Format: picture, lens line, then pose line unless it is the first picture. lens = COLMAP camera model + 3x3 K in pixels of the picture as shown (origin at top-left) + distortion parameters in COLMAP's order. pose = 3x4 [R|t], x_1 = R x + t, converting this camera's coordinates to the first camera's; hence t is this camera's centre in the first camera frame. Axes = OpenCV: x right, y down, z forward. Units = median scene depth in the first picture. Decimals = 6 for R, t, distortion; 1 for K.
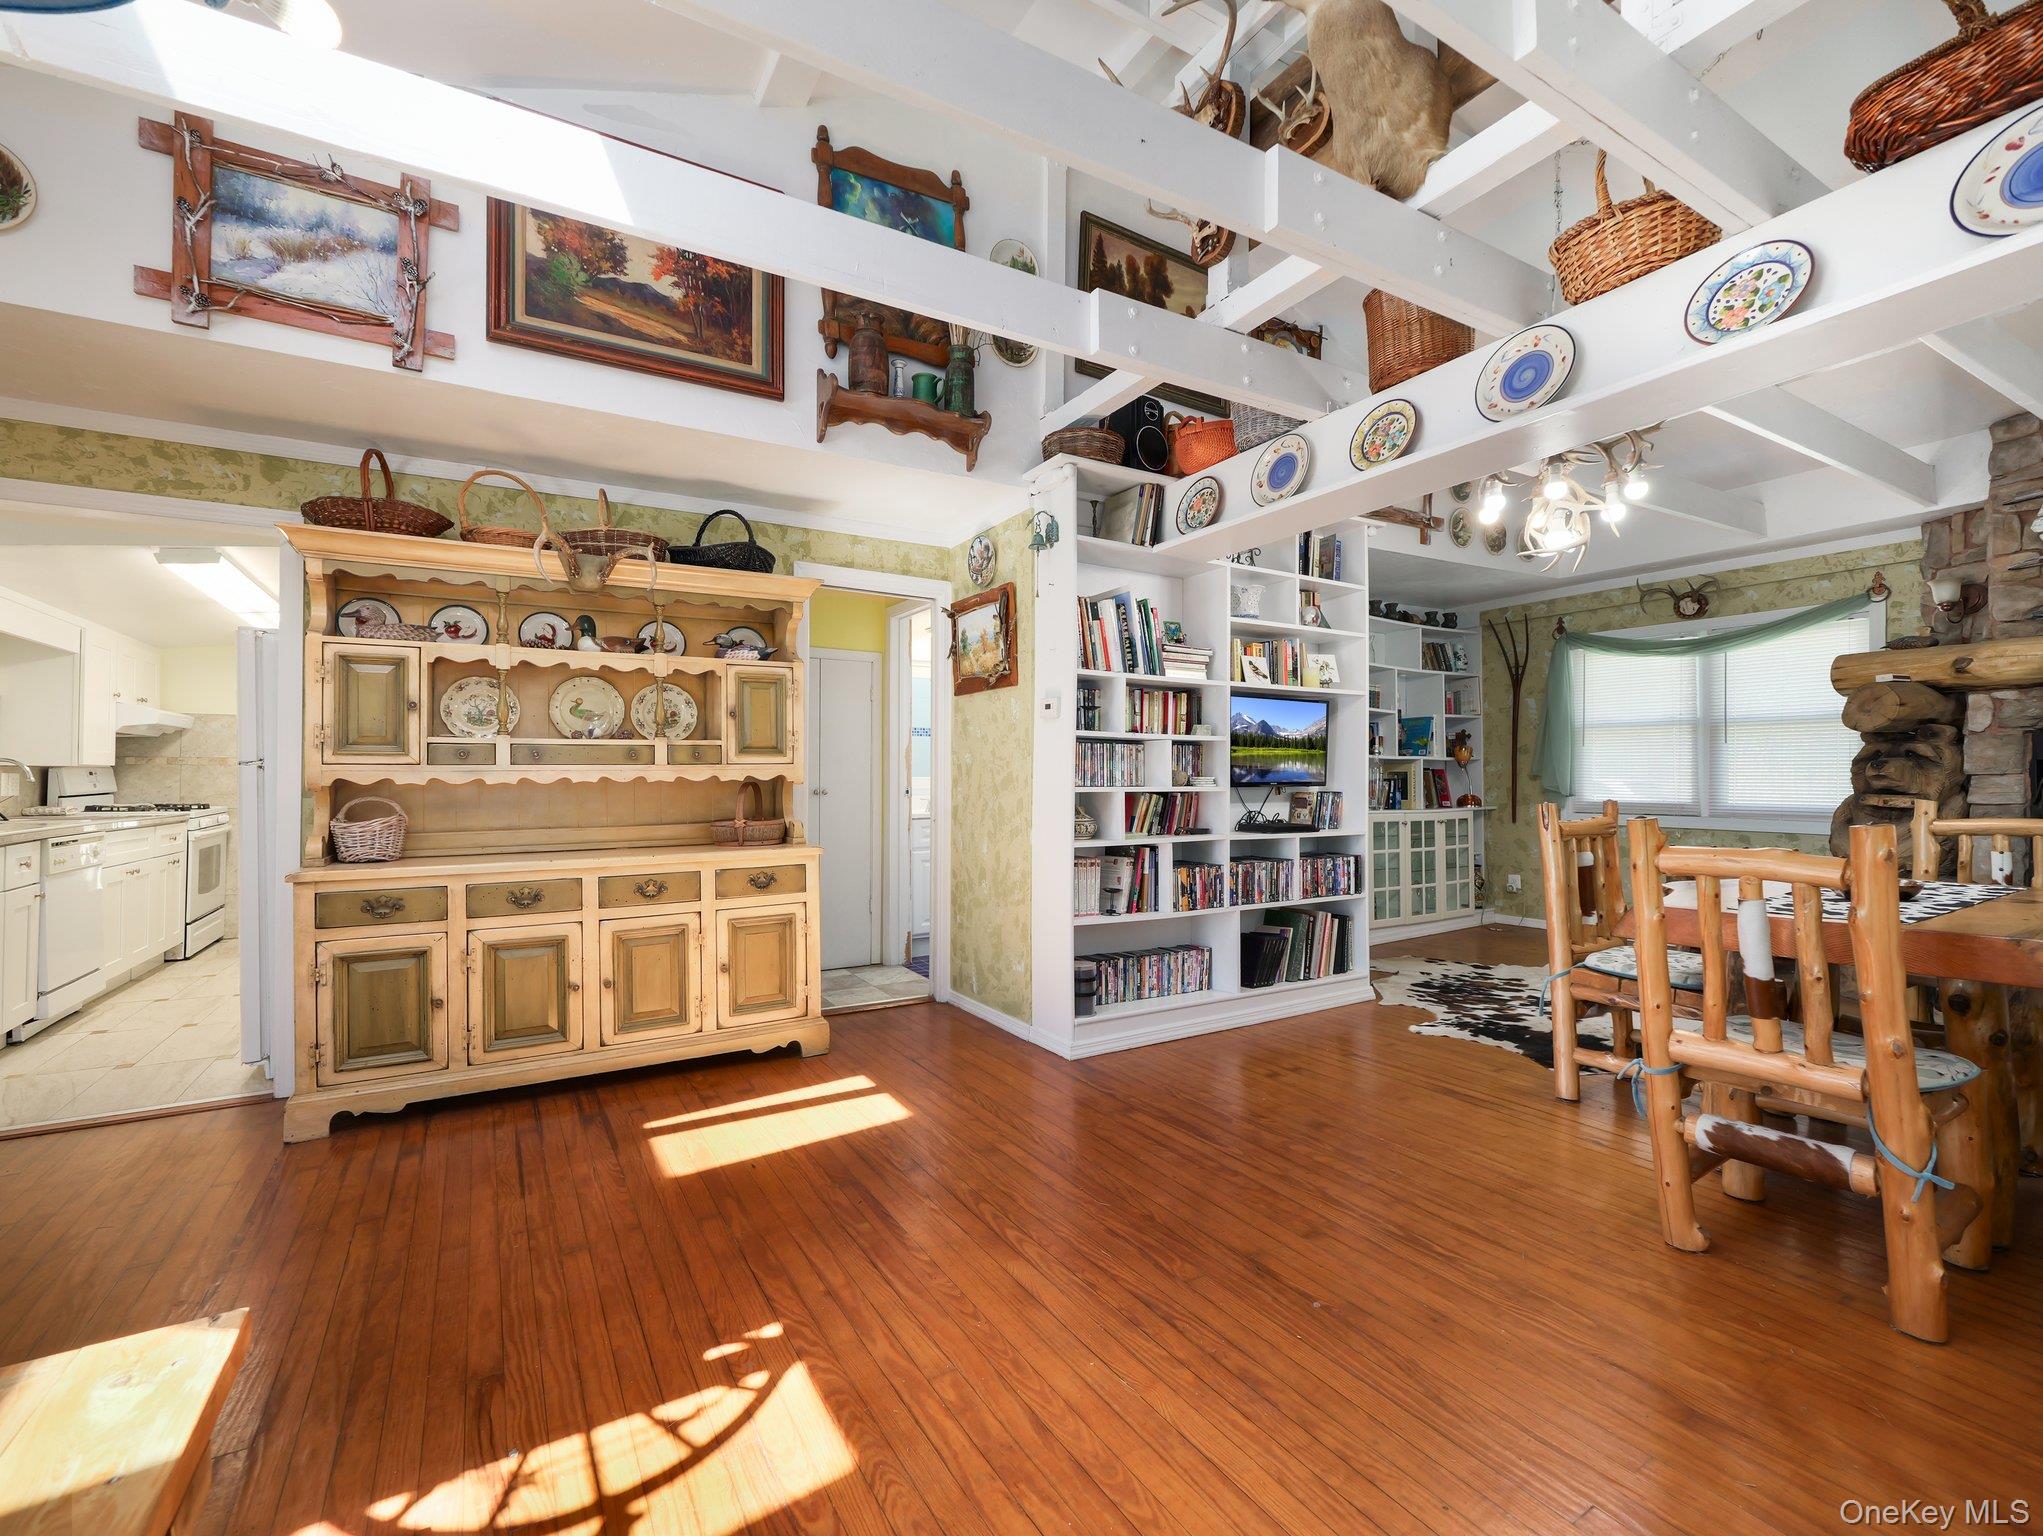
lens RADIAL K [[871.9, 0, 1021.5], [0, 871.9, 768.0], [0, 0, 1]] dist [0.023482, 0.000219]
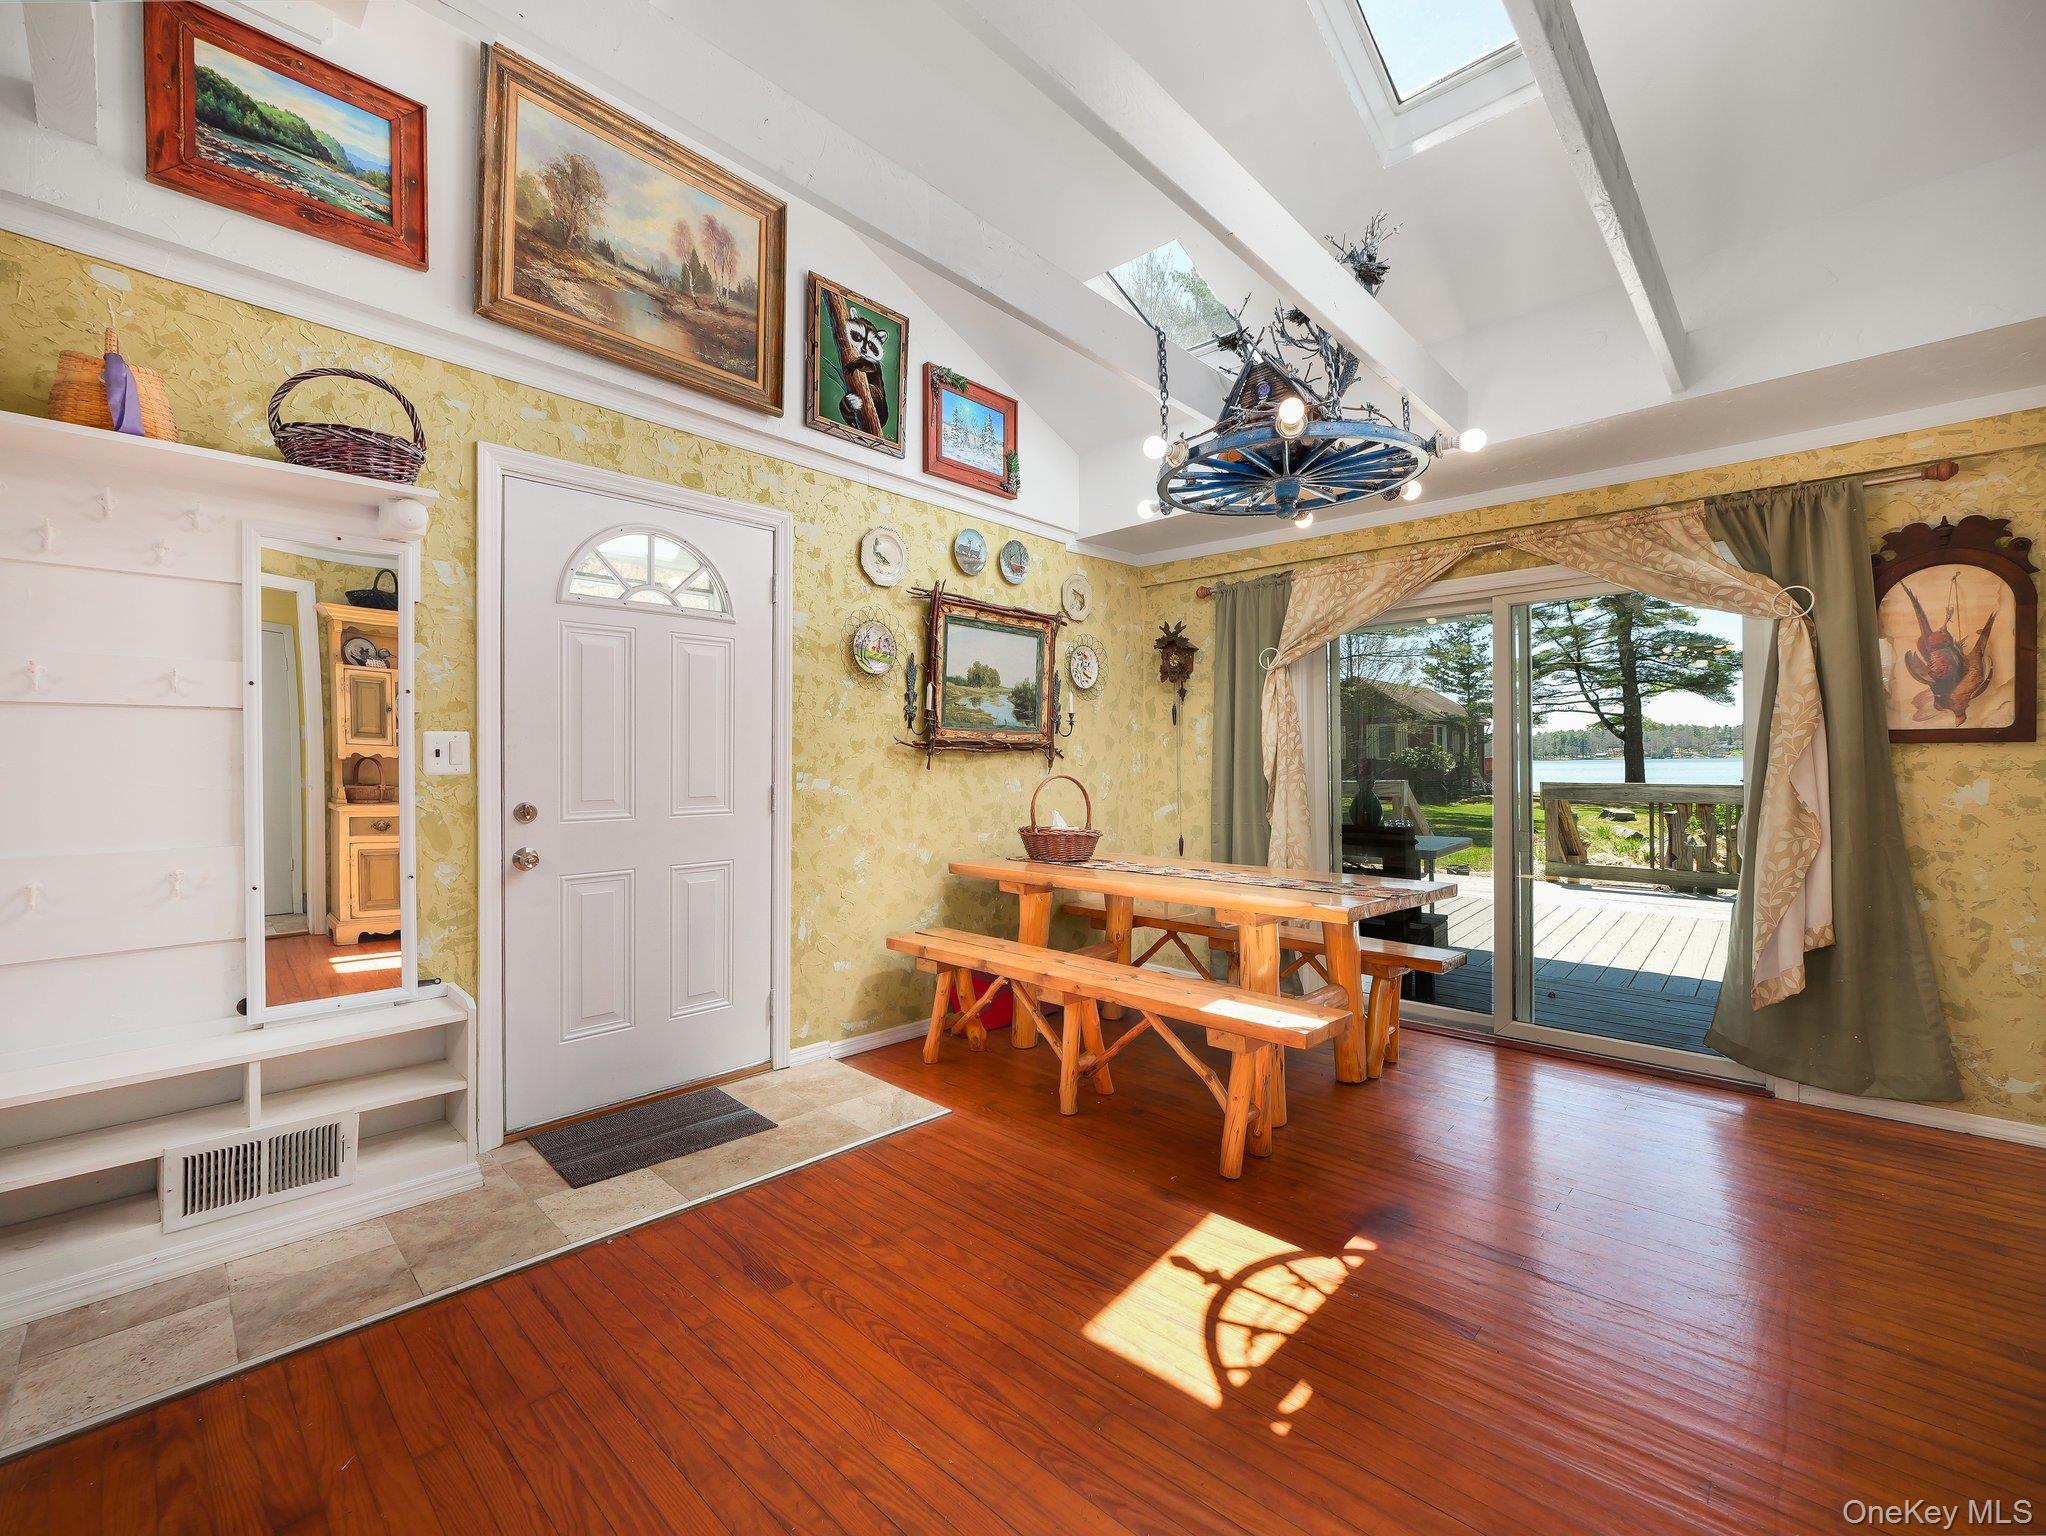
lens RADIAL K [[873.2, 0, 1023.0], [0, 873.2, 768.0], [0, 0, 1]] dist [0.023482, 0.000219]
pose [[-0.963224, 0.009073, -0.268547, 0.242949], [0.010592, 0.999935, -0.004208, -0.037185], [0.268492, -0.006898, -0.963257, 2.135935]]
